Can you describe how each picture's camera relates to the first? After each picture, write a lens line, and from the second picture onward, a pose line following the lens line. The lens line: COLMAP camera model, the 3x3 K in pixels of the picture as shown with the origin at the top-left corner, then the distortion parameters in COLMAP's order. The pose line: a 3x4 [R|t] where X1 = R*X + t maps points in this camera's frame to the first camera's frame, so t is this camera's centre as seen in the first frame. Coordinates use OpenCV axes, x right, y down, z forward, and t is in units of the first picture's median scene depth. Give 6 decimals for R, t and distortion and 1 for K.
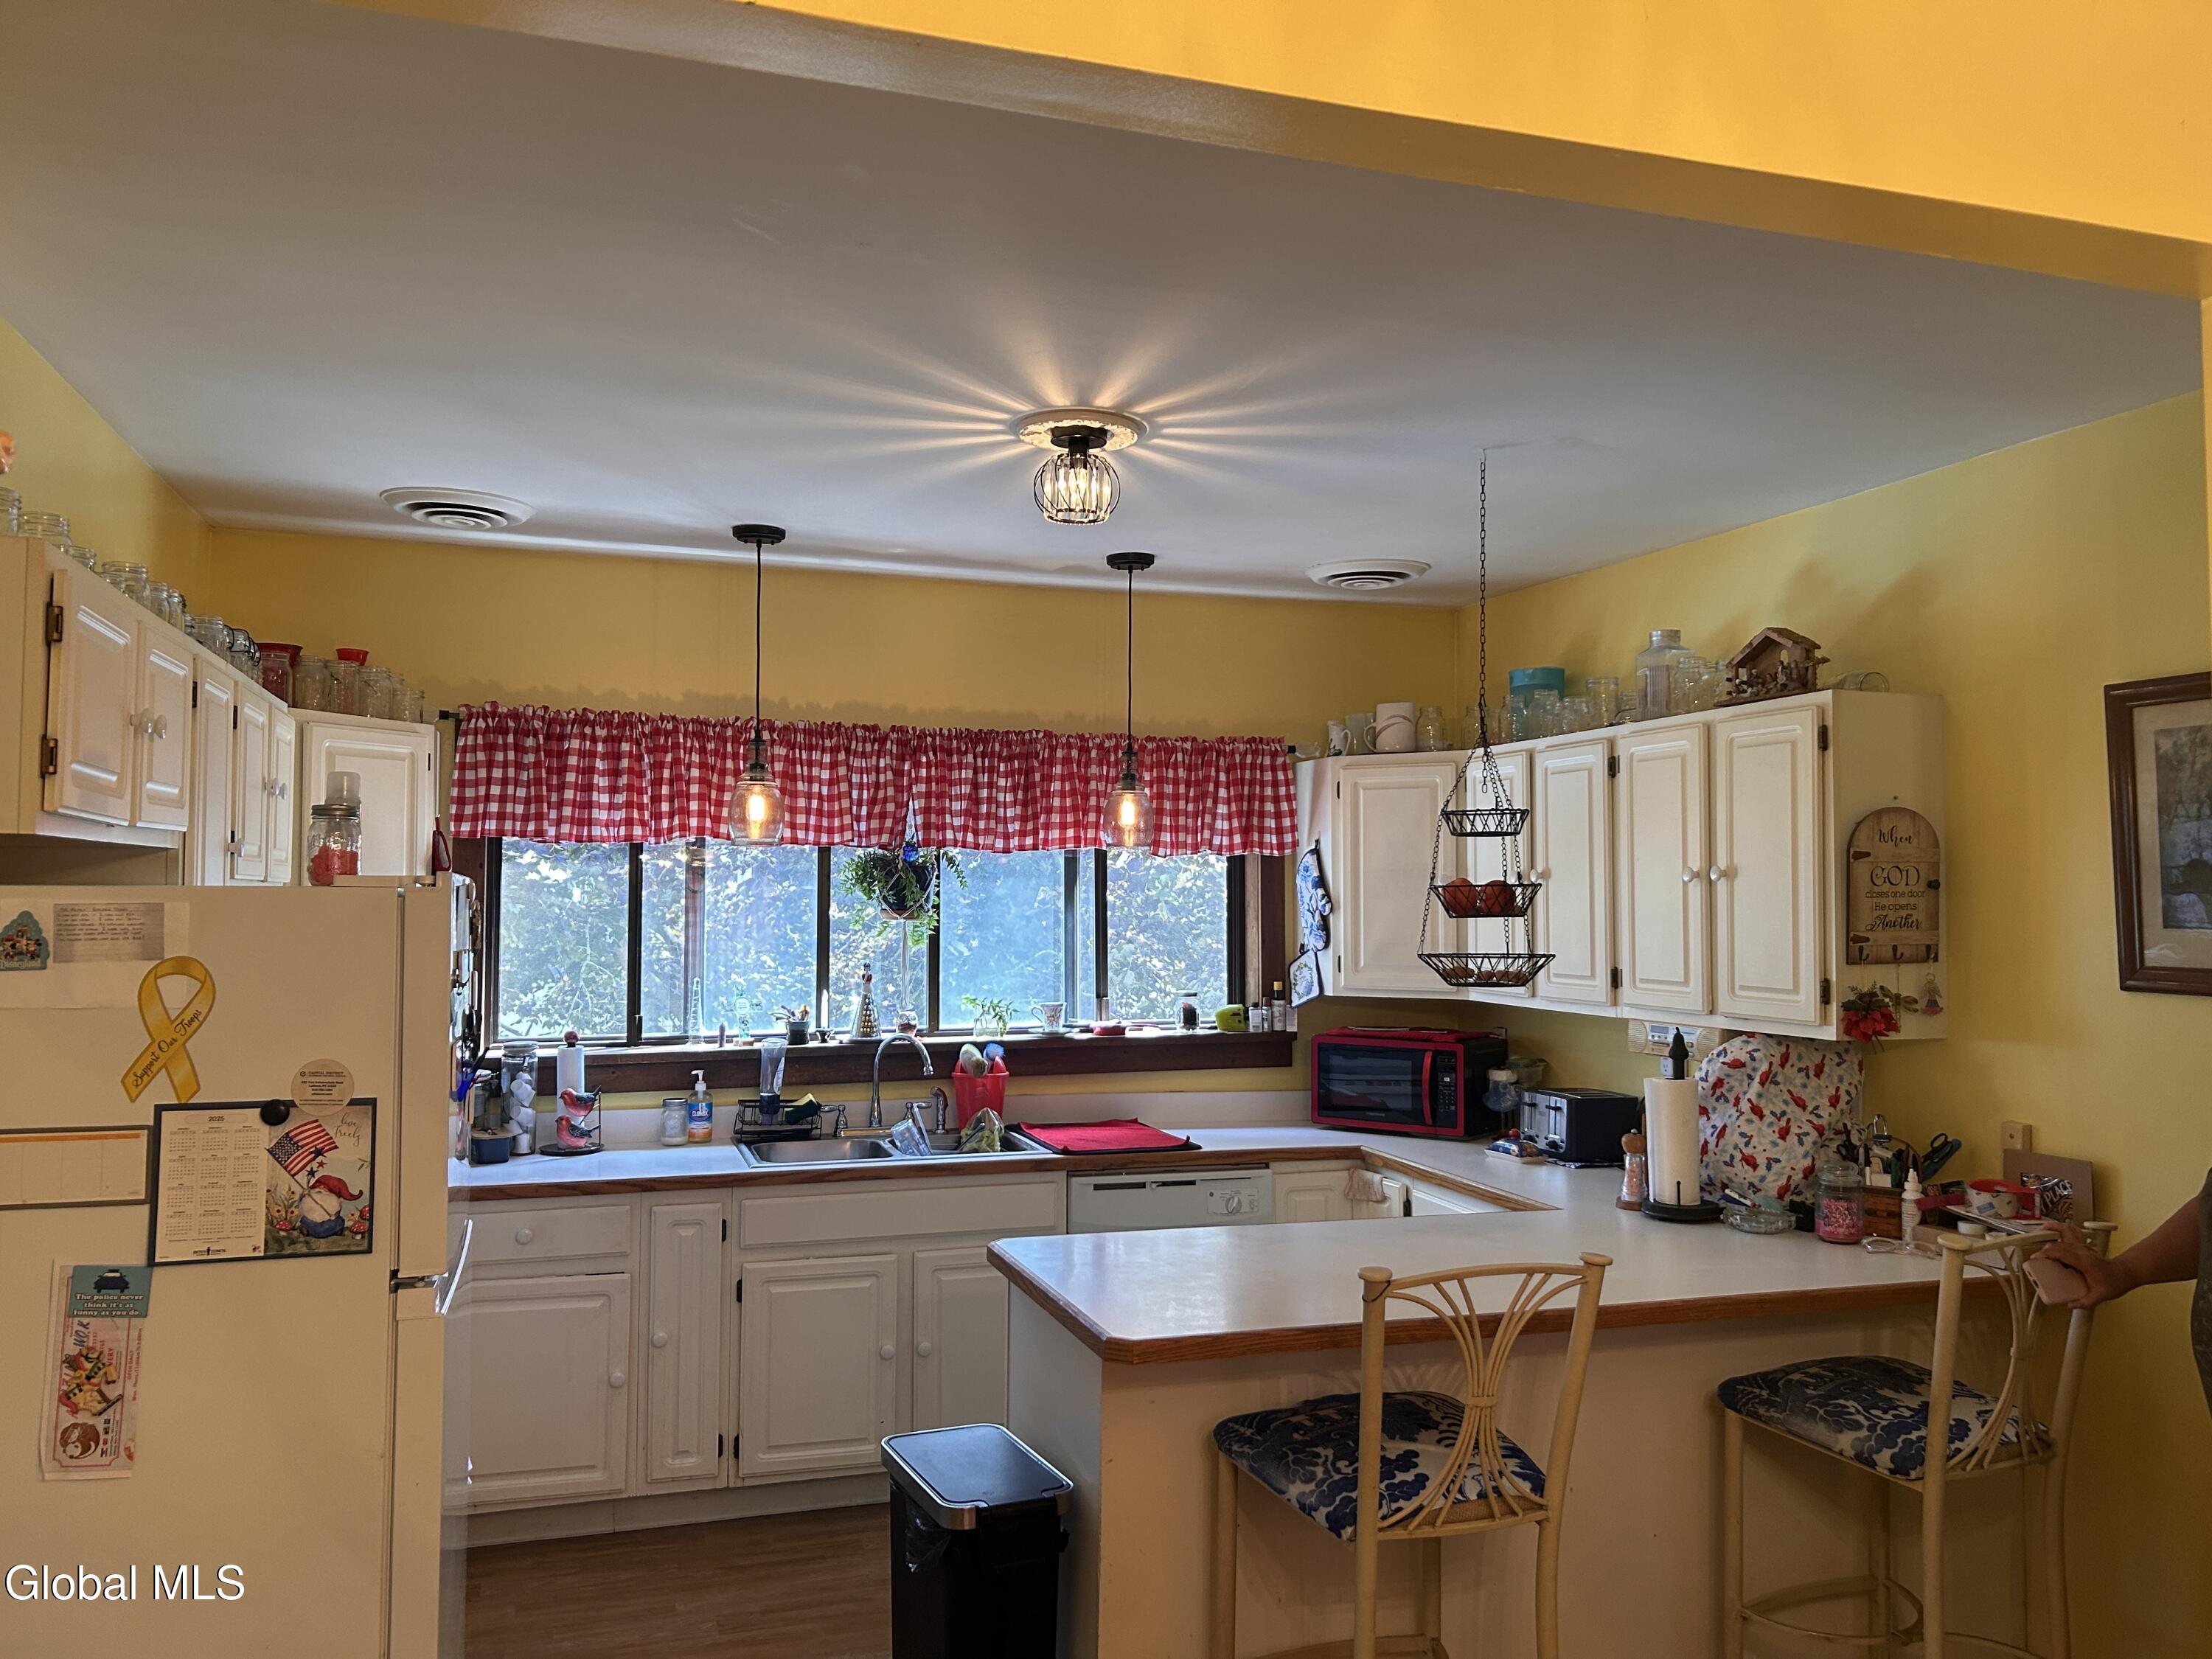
lens RADIAL K [[1687.1, 0, 1106.0], [0, 1687.1, 843.2], [0, 0, 1]] dist [0.069639, -0.079547]
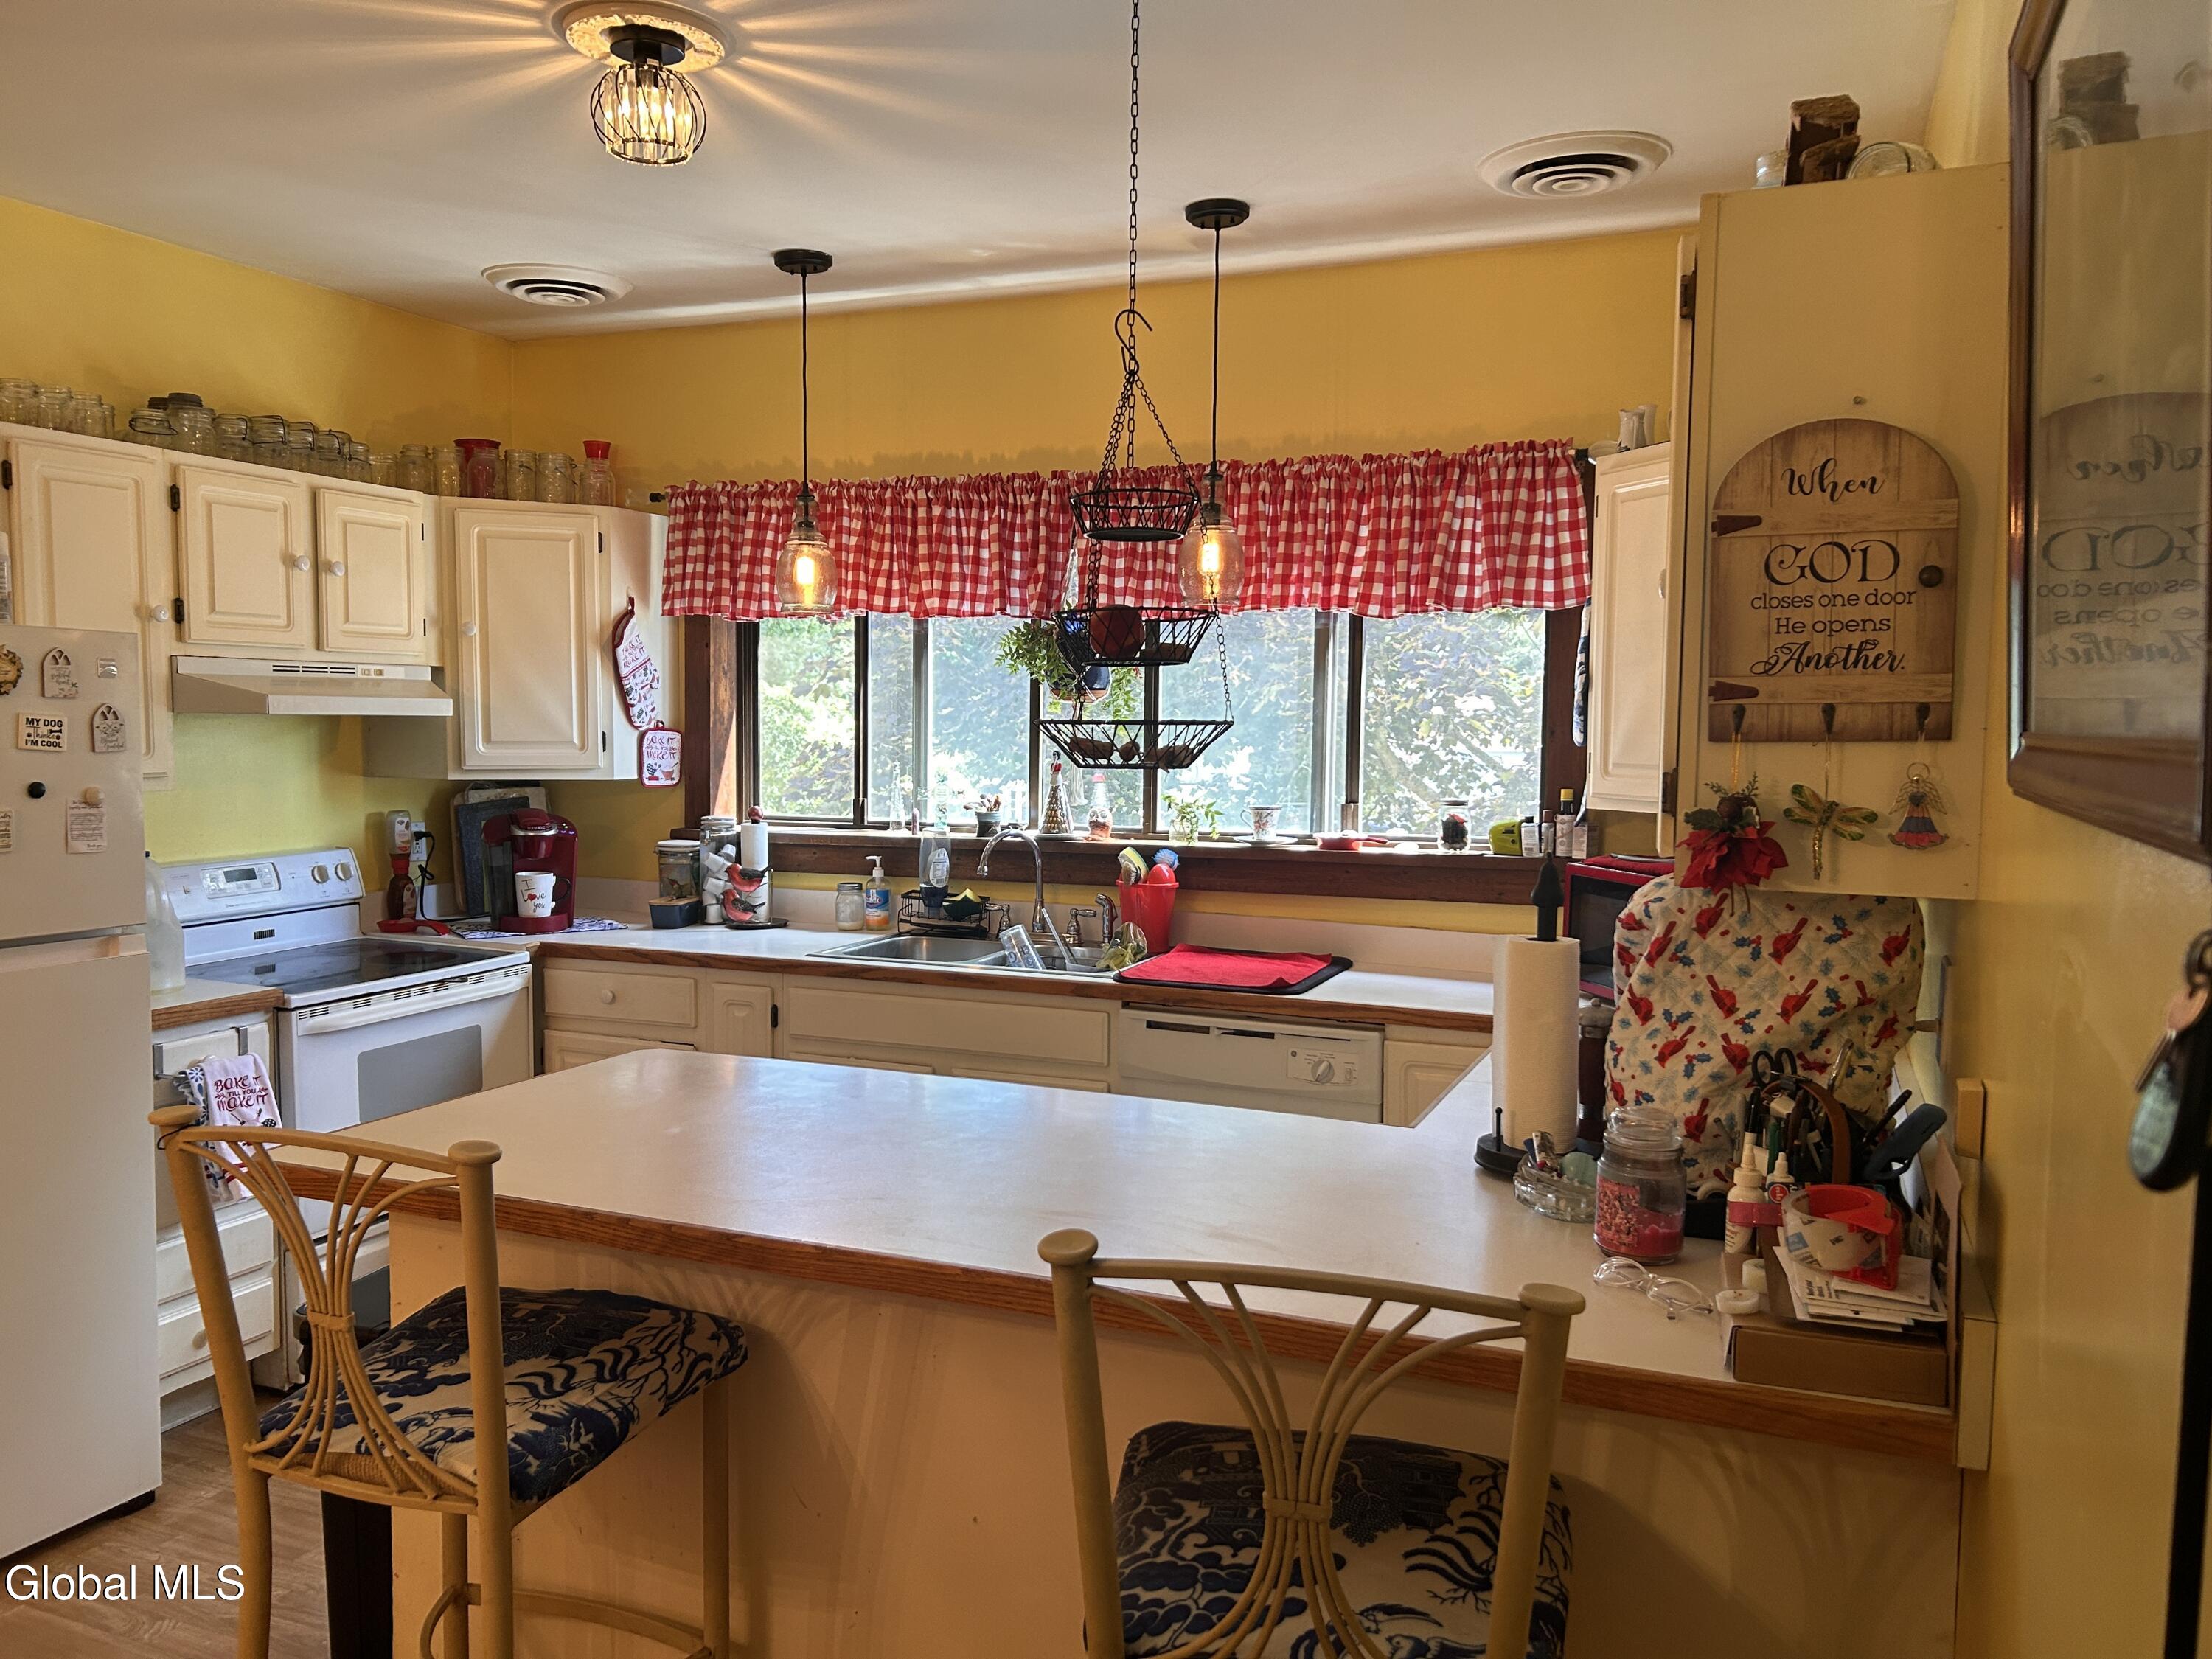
lens RADIAL K [[1687.1, 0, 1091.6], [0, 1687.1, 847.4], [0, 0, 1]] dist [0.069639, -0.079547]
pose [[0.753020, 0.052465, -0.655902, 0.530860], [0.016226, 0.995032, 0.098221, 0.041417], [0.657797, -0.084605, 0.748428, 0.408751]]
